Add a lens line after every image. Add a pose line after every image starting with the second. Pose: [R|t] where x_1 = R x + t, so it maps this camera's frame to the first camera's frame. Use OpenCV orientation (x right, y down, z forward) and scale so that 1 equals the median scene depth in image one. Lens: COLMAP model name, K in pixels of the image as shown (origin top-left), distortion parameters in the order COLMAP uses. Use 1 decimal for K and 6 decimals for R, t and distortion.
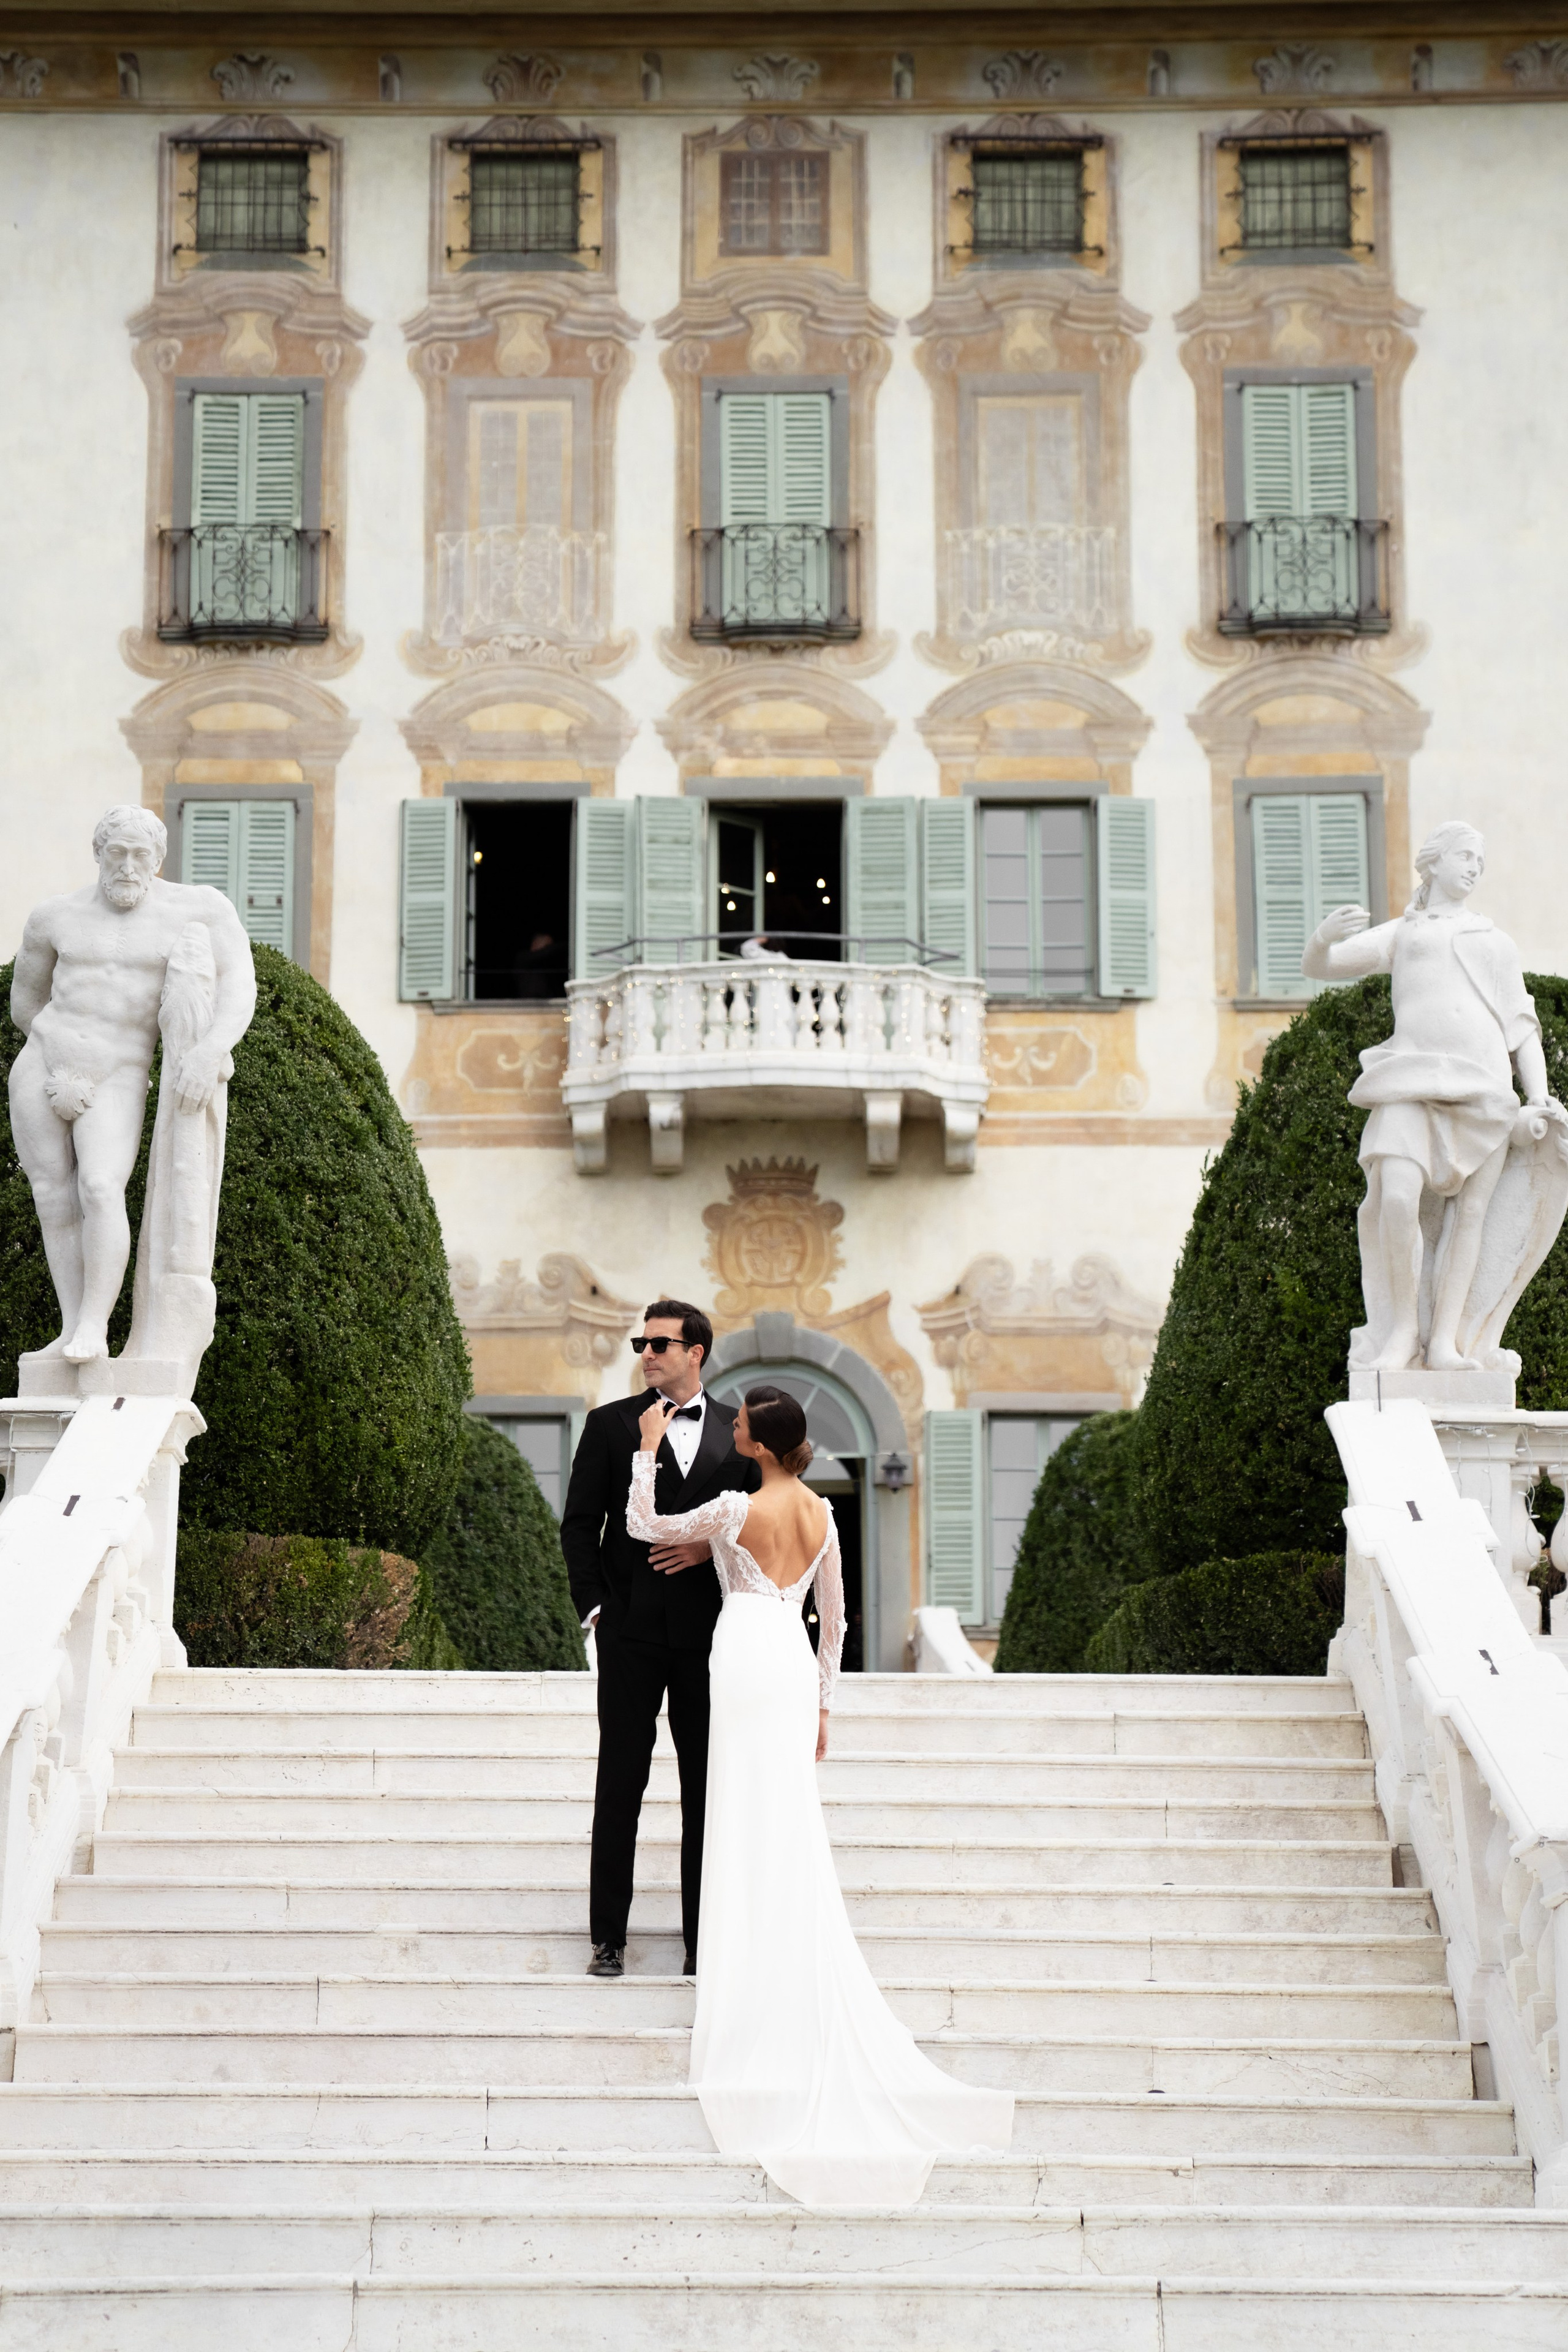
lens RADIAL K [[4925.6, 0, 707.2], [0, 4925.6, 1086.9], [0, 0, 1]] dist [0.303232, 0.508280]
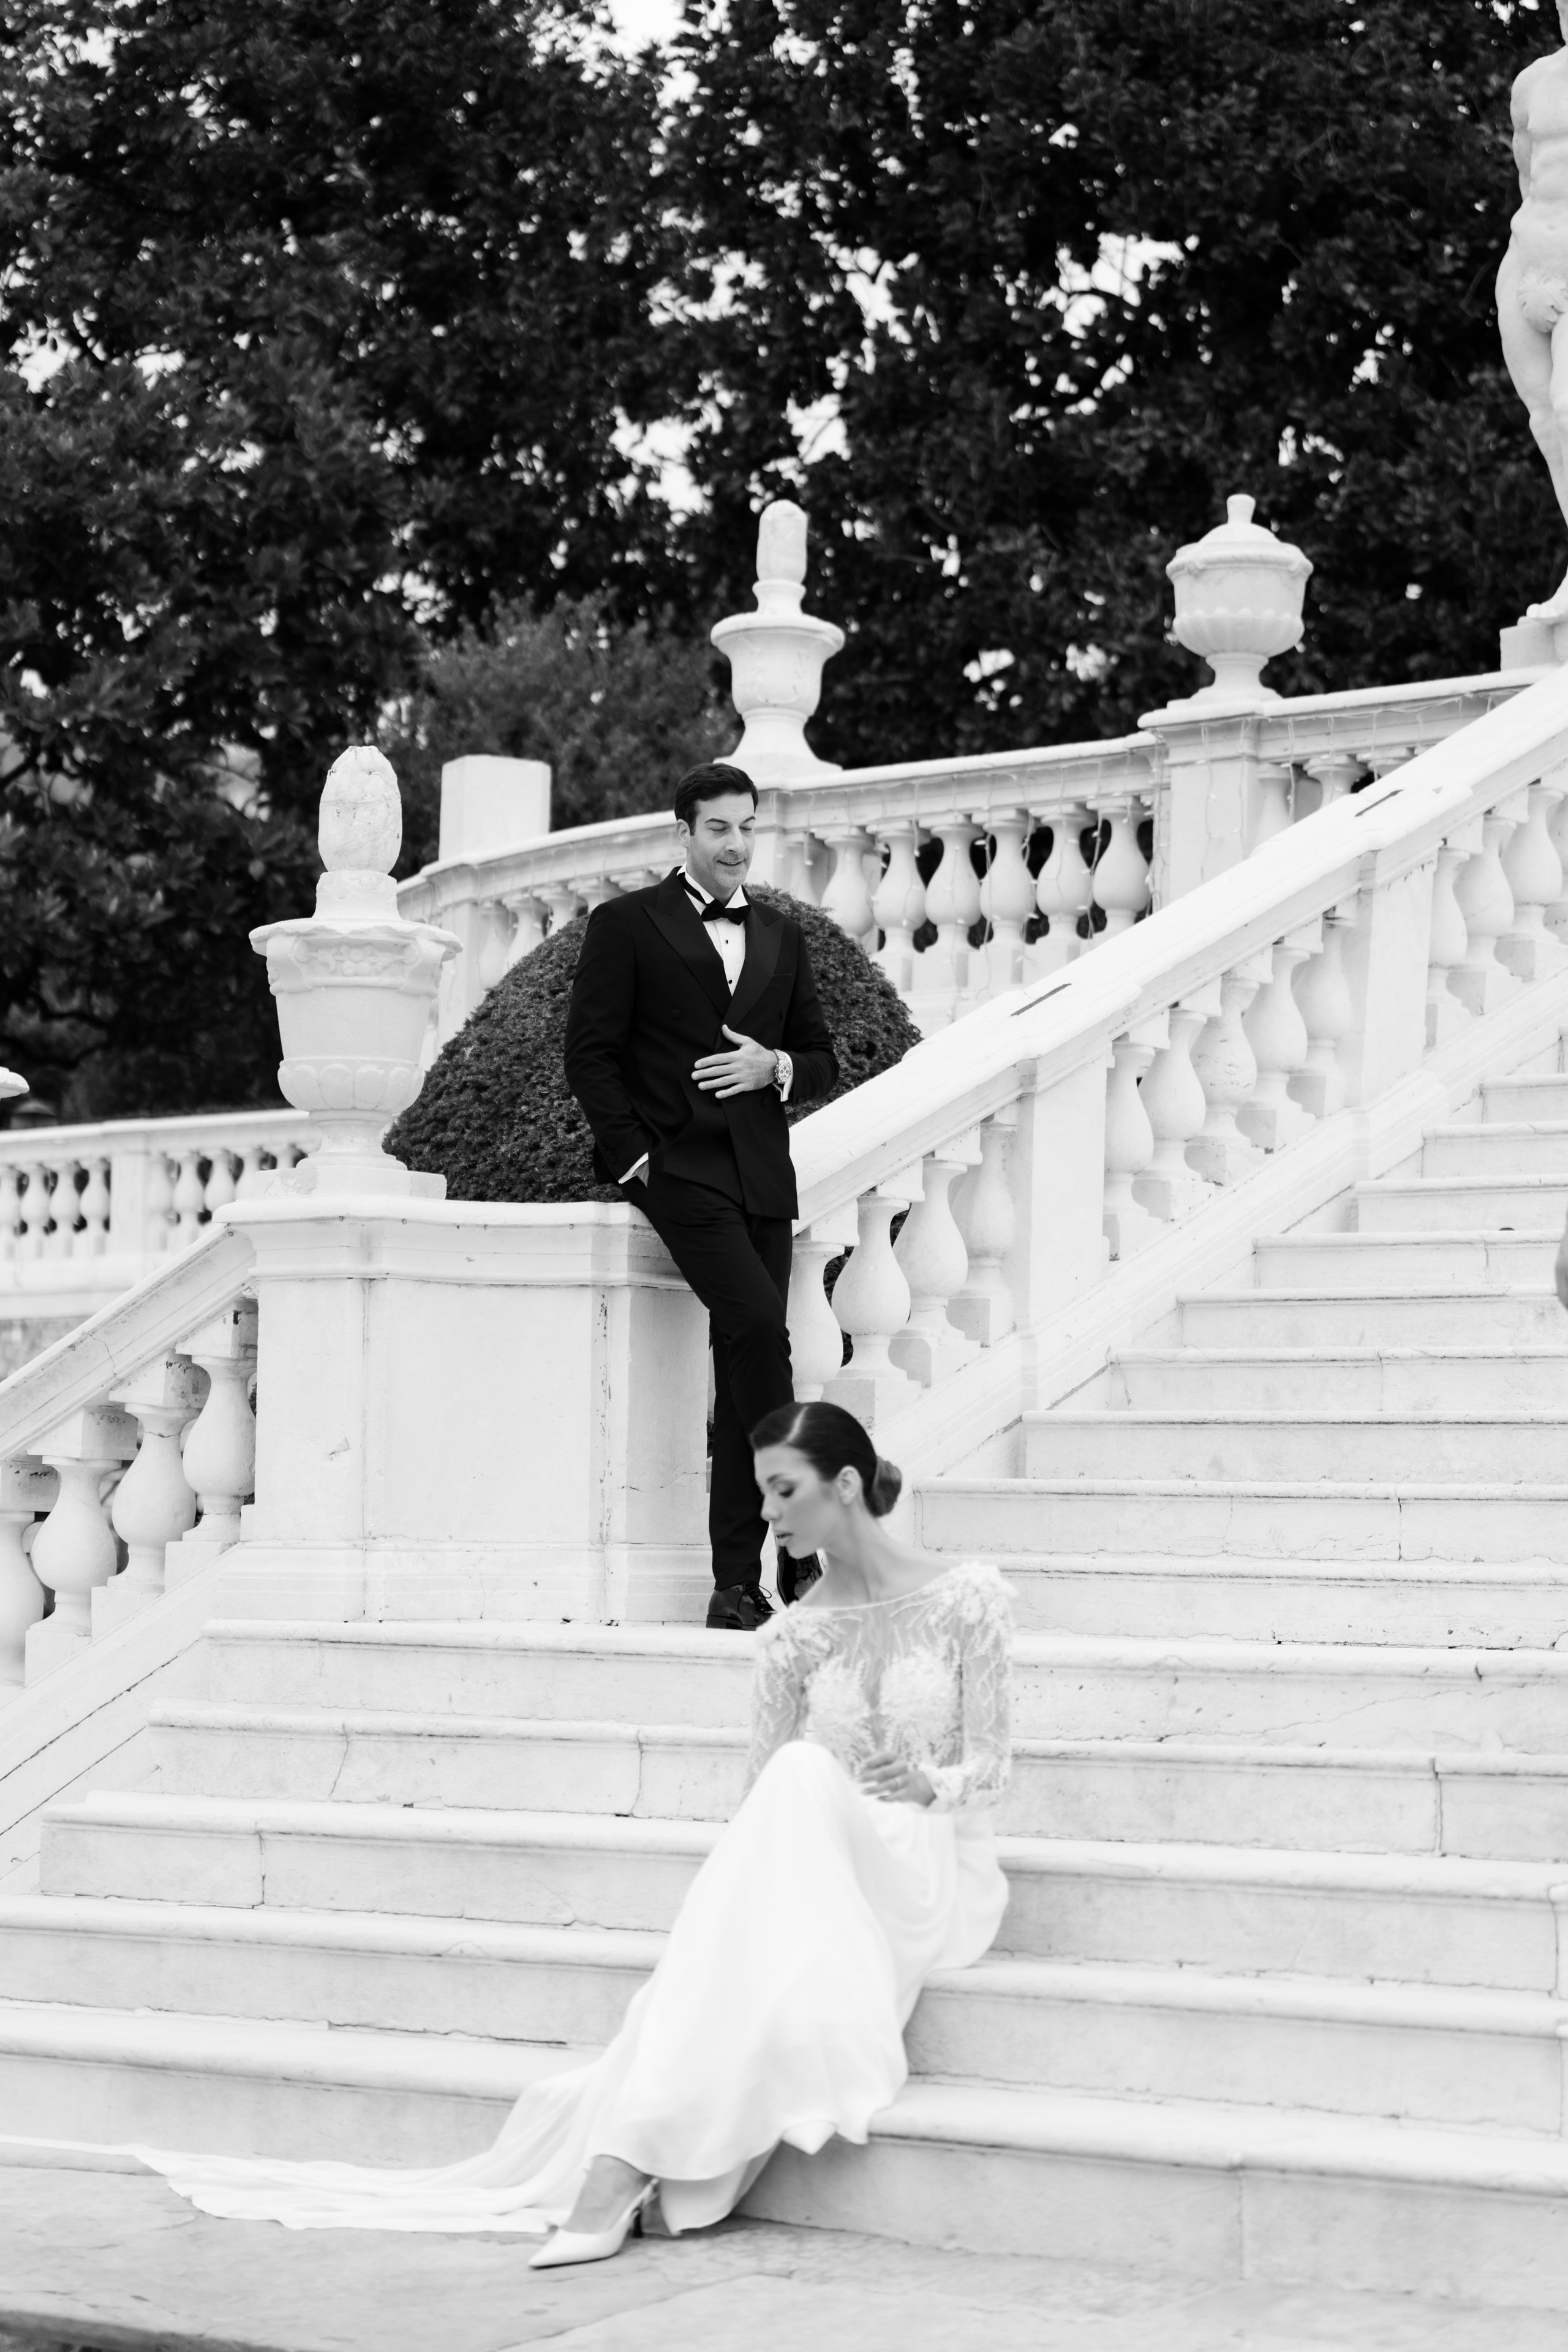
lens RADIAL K [[5149.9, 0, 784.0], [0, 5149.9, 1176.0], [0, 0, 1]] dist [0.108142, 0.177262]
pose [[0.772729, -0.045346, -0.633114, 0.290306], [0.145334, 0.983587, 0.106936, 0.031597], [0.617874, -0.174646, 0.766636, 0.208260]]
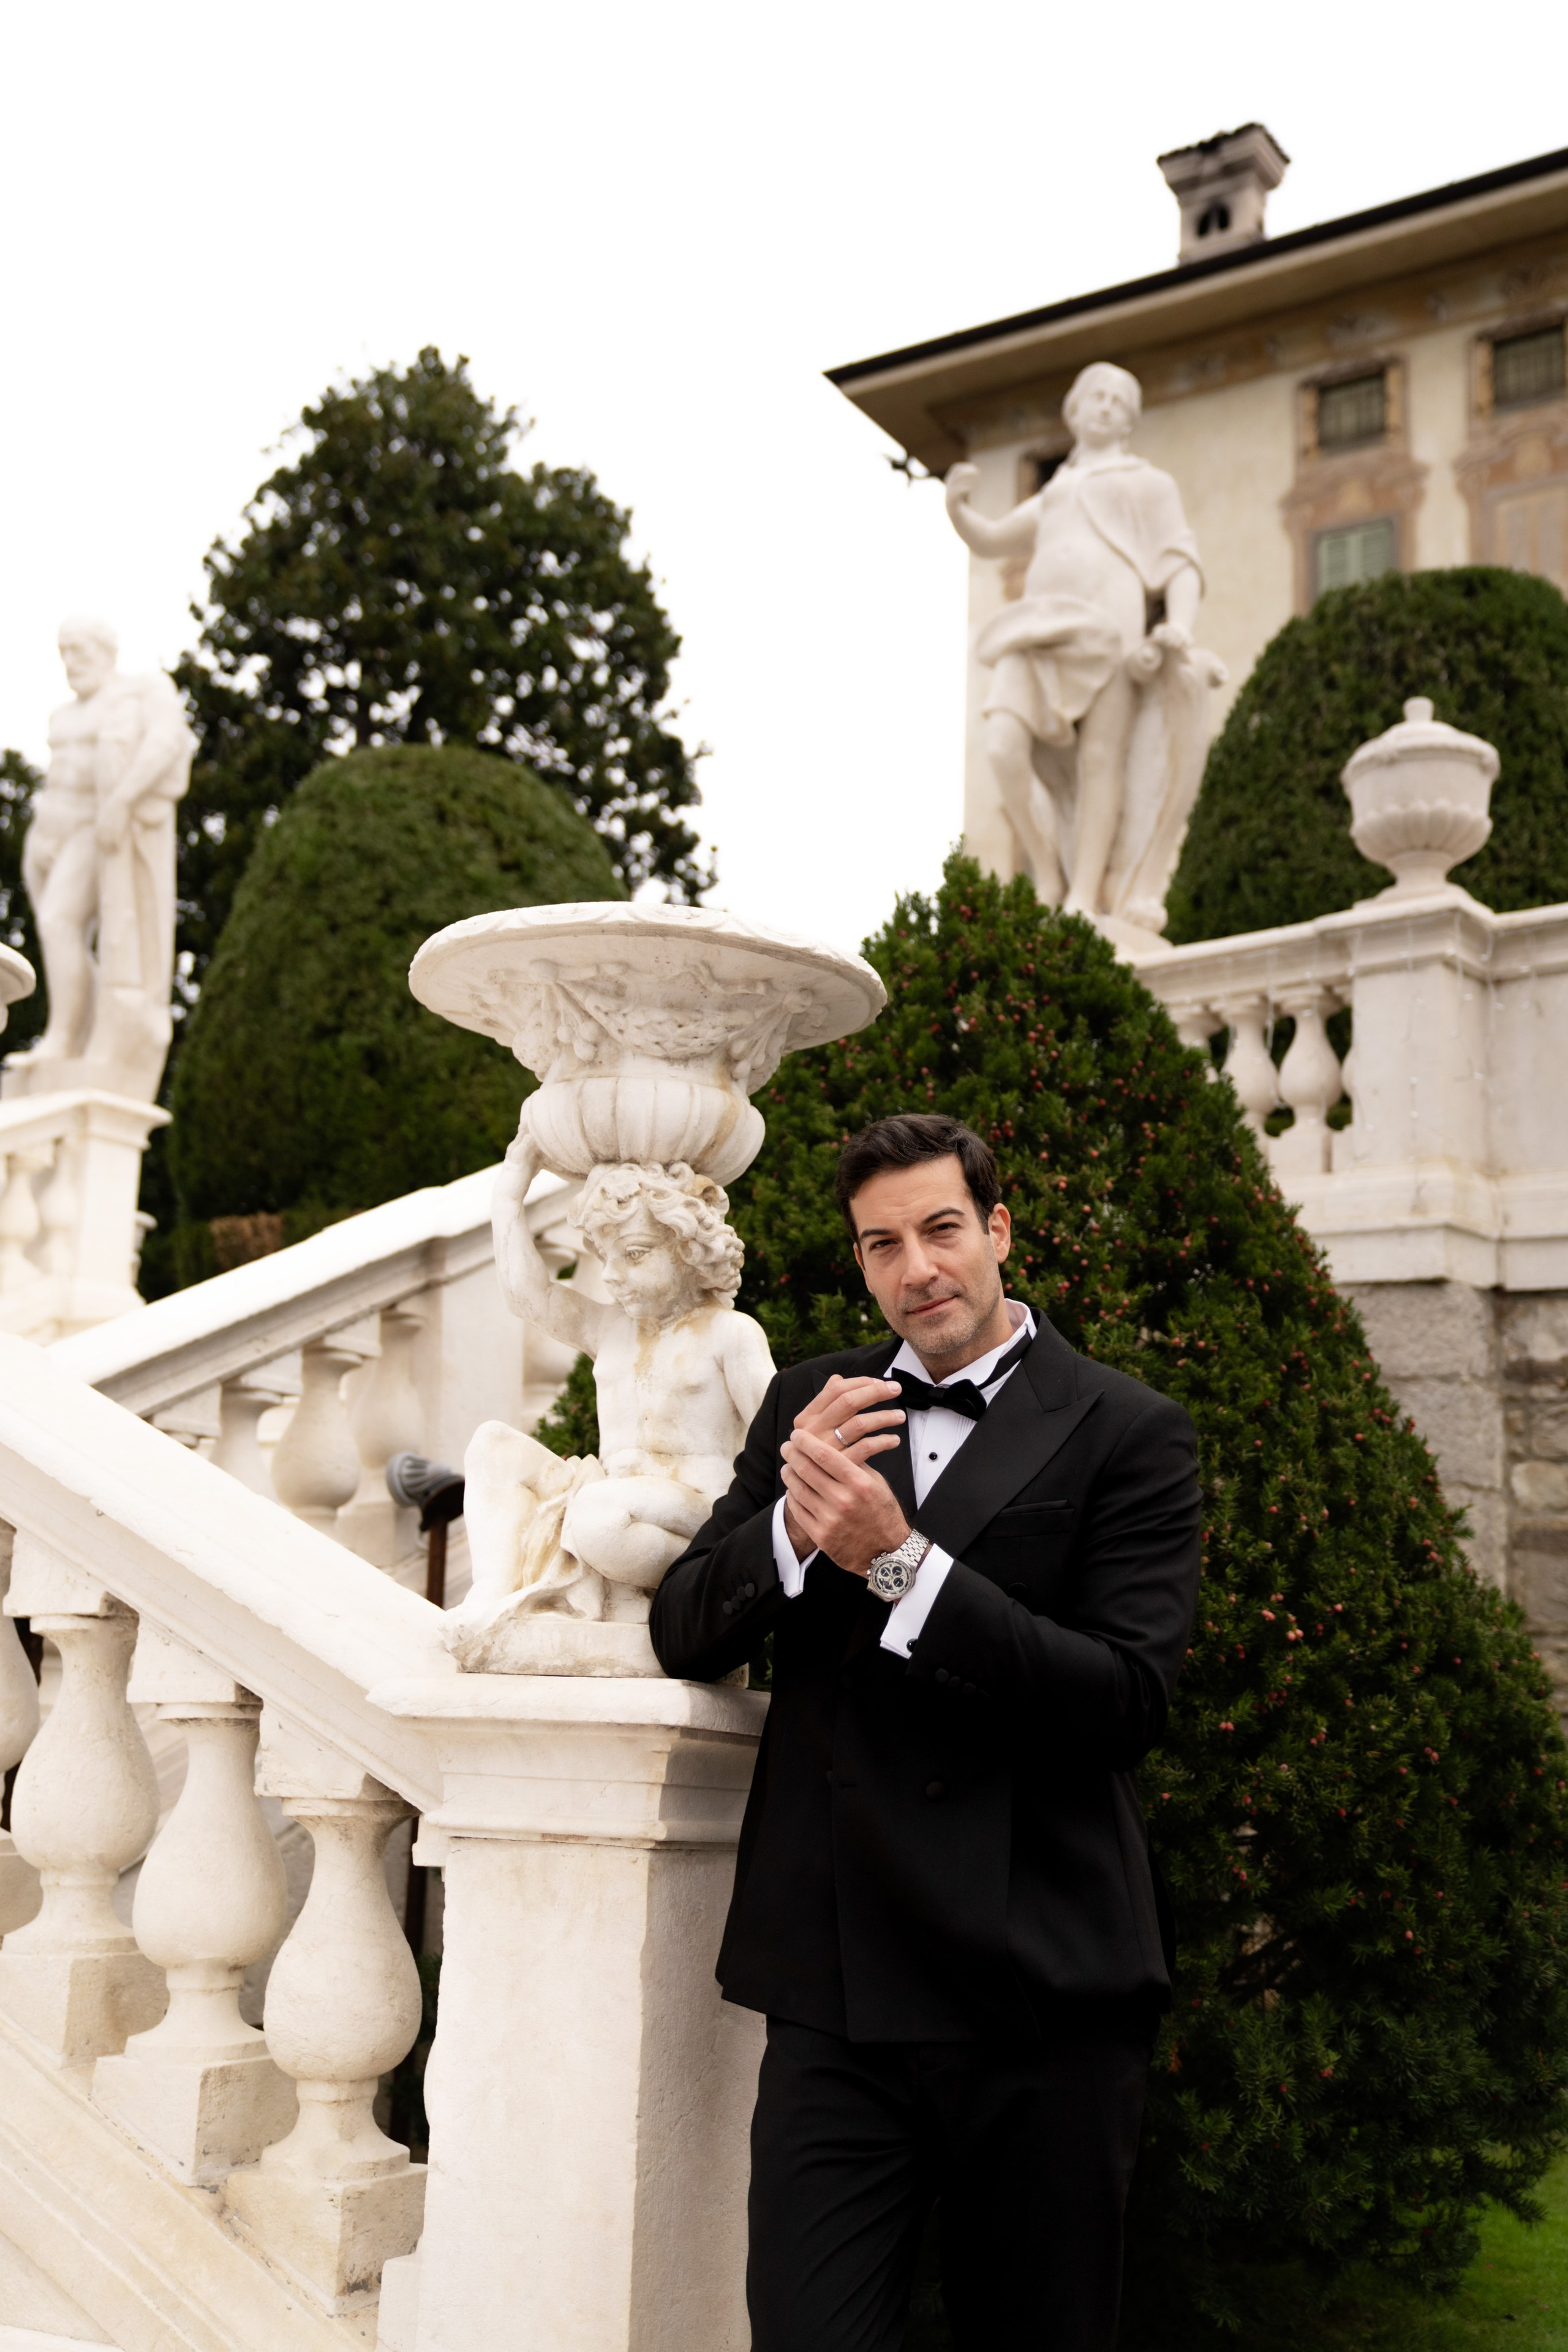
lens RADIAL K [[2549.0, 0, 796.8], [0, 2549.0, 1145.9], [0, 0, 1]] dist [-0.005831, 0.232128]
pose [[0.864829, -0.089724, -0.493984, 0.306248], [0.100291, 0.994945, -0.005133, 0.086404], [0.491947, -0.045103, 0.869456, 0.495442]]
